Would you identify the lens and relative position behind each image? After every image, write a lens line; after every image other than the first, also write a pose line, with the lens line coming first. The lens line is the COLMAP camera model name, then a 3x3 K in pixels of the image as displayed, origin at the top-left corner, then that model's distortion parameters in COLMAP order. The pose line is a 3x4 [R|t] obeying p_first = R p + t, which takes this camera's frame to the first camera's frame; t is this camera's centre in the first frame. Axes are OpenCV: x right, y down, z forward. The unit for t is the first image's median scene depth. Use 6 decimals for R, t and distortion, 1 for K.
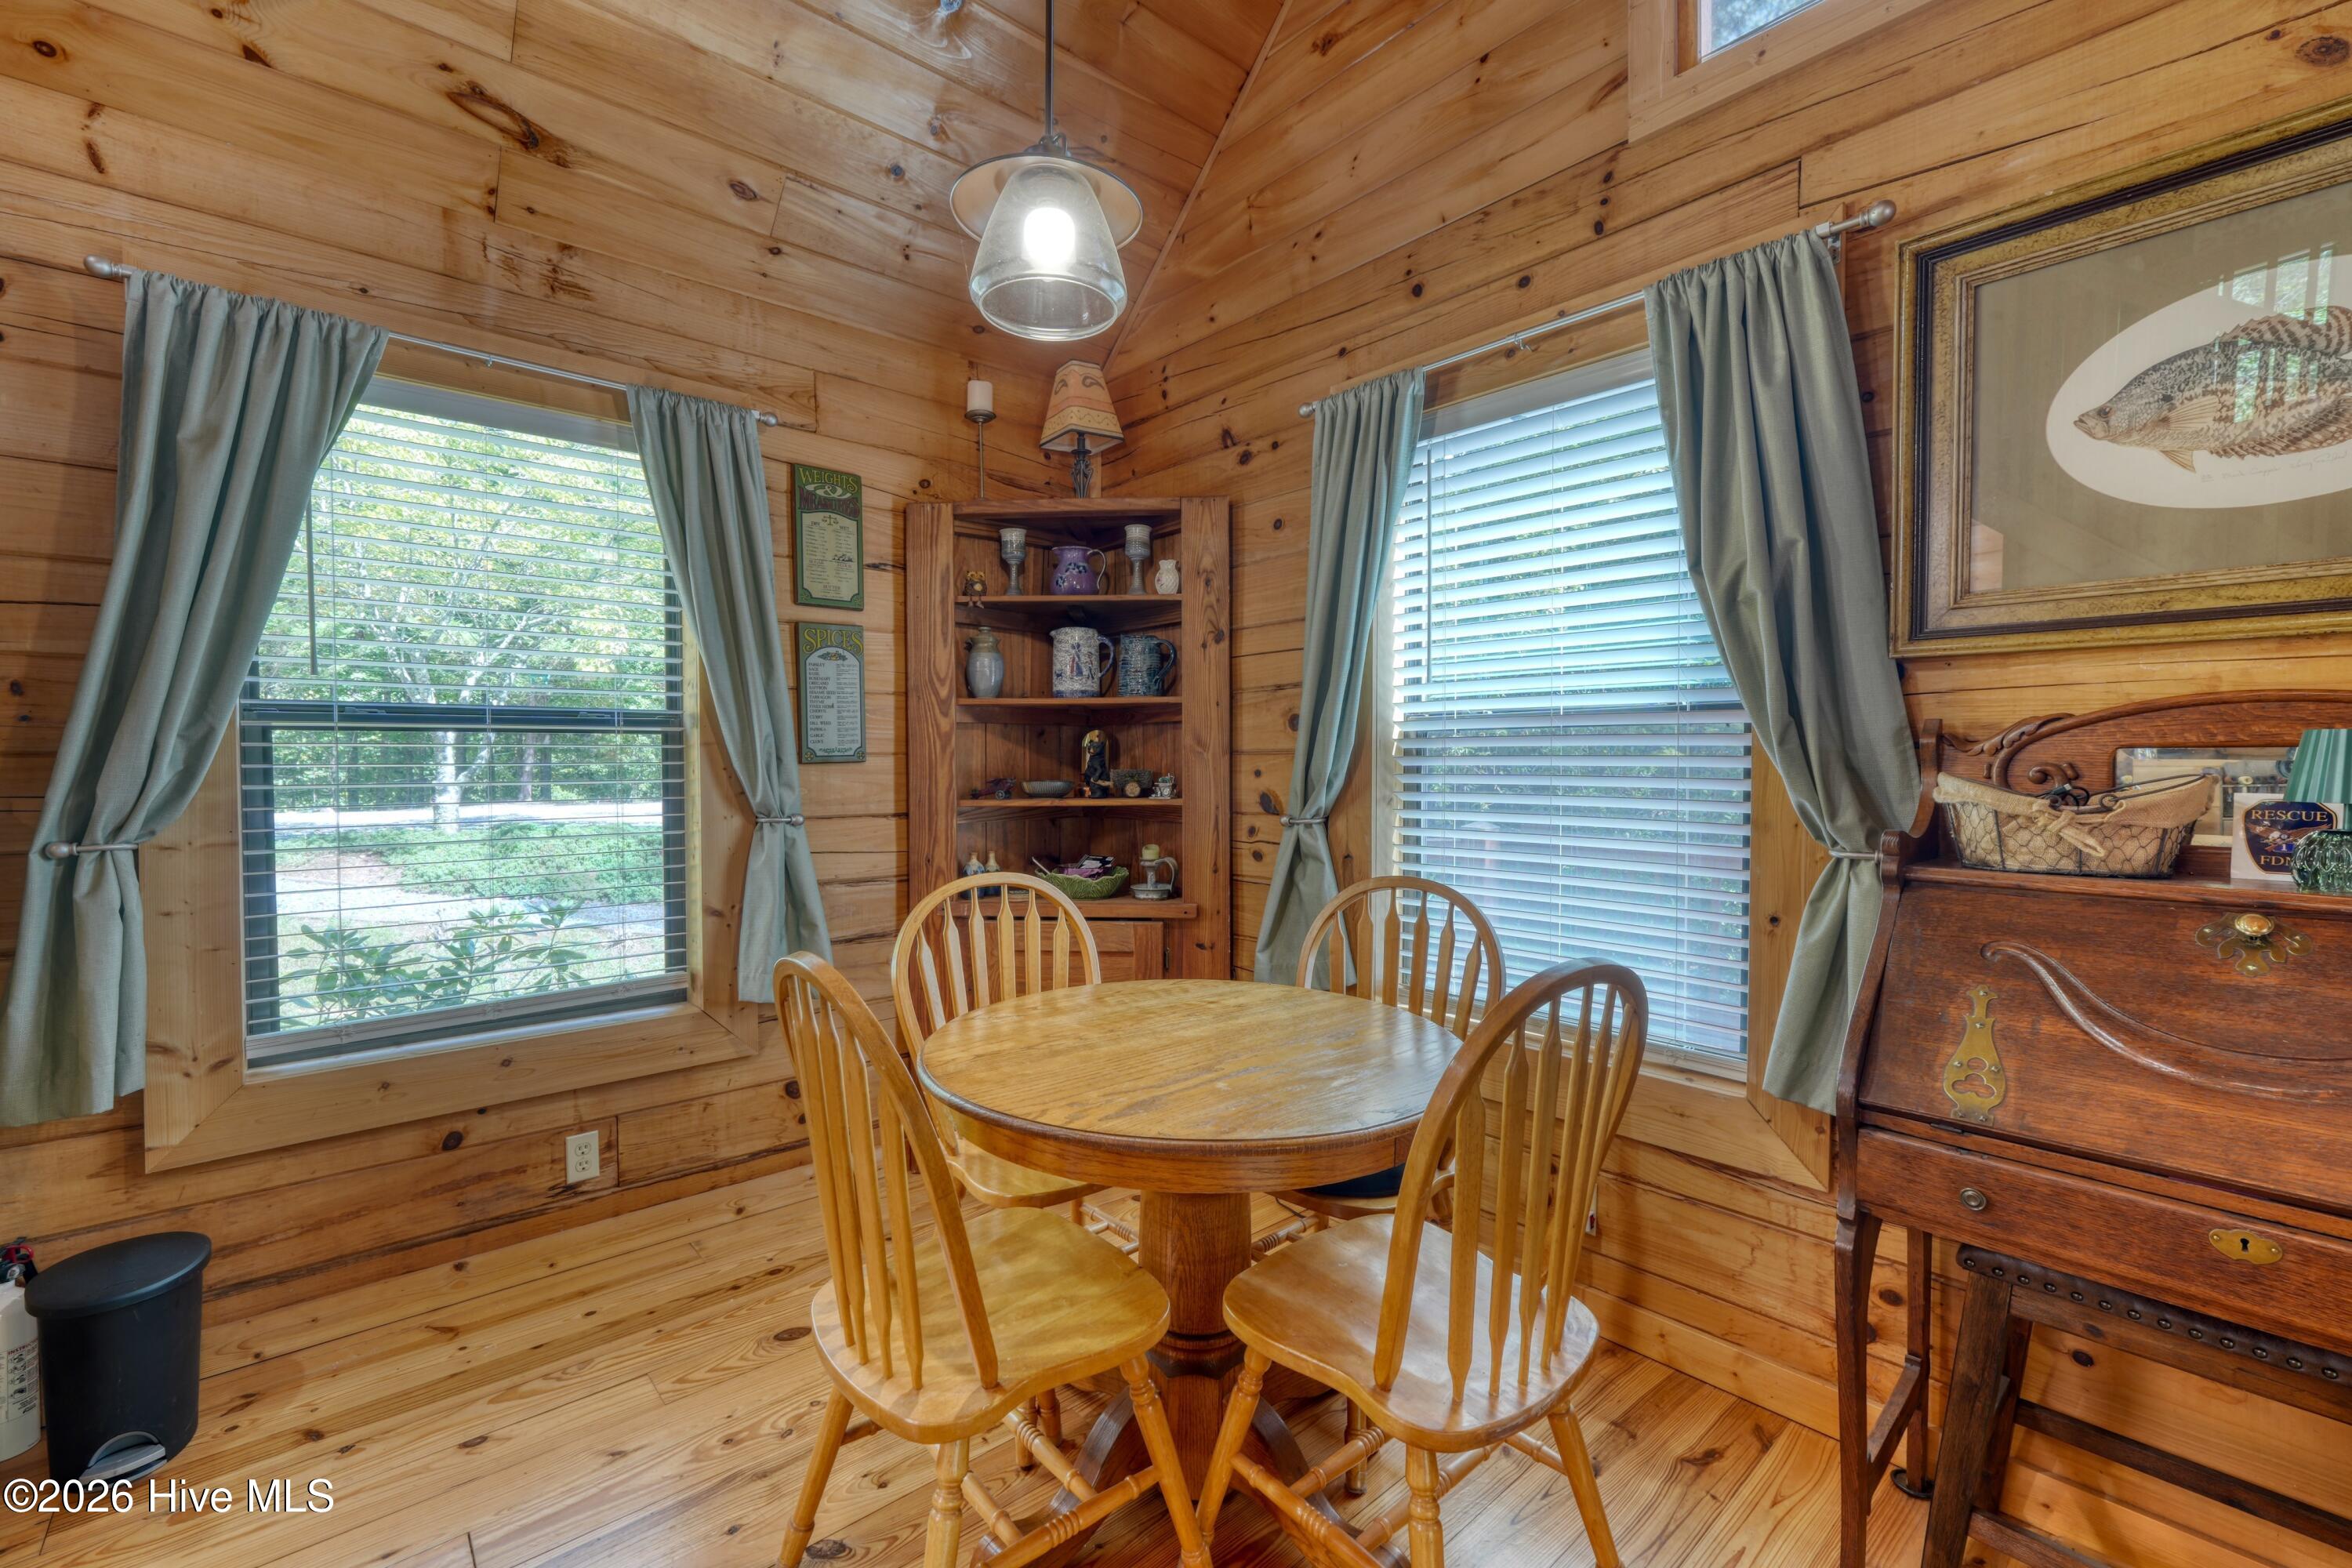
lens RADIAL K [[996.9, 0, 1174.8], [0, 996.9, 781.3], [0, 0, 1]] dist [-0.007213, 0.004225]
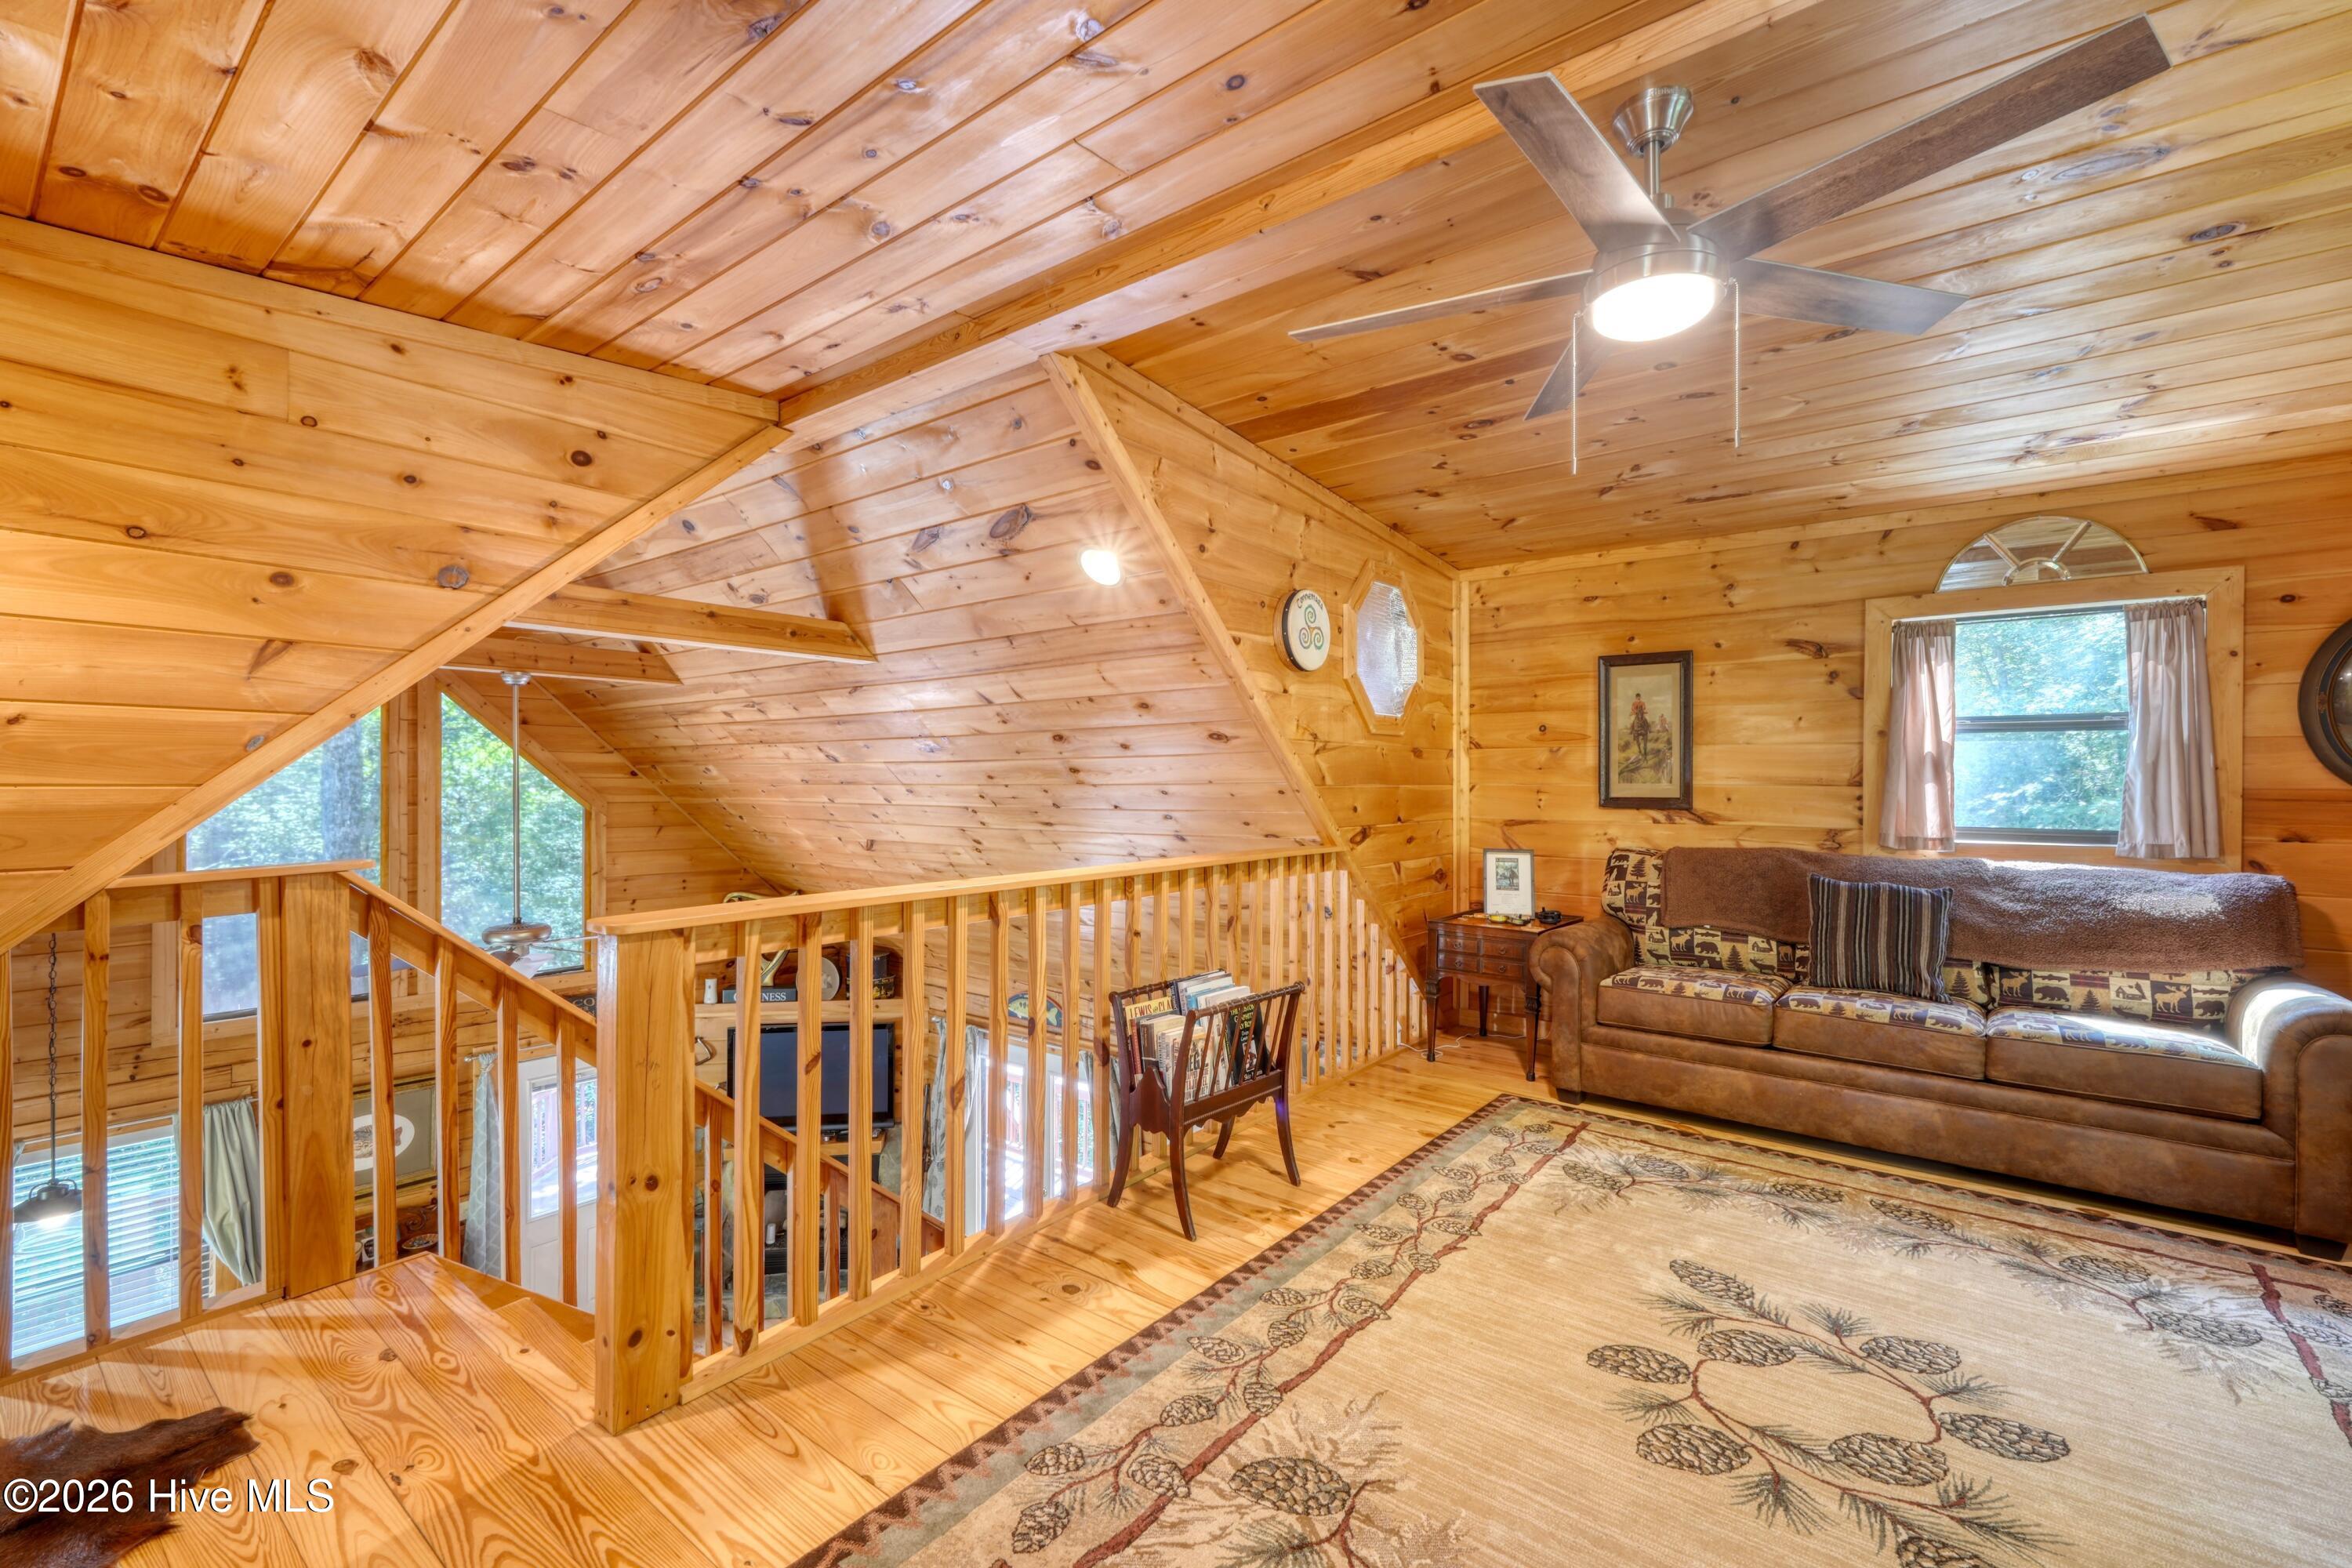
lens RADIAL K [[996.9, 0, 1165.0], [0, 996.9, 779.6], [0, 0, 1]] dist [-0.007213, 0.004225]
pose [[-0.175380, 0.002707, 0.984497, -2.058796], [0.014071, 0.999901, -0.000242, -1.060924], [-0.984400, 0.013811, -0.175401, -0.917537]]
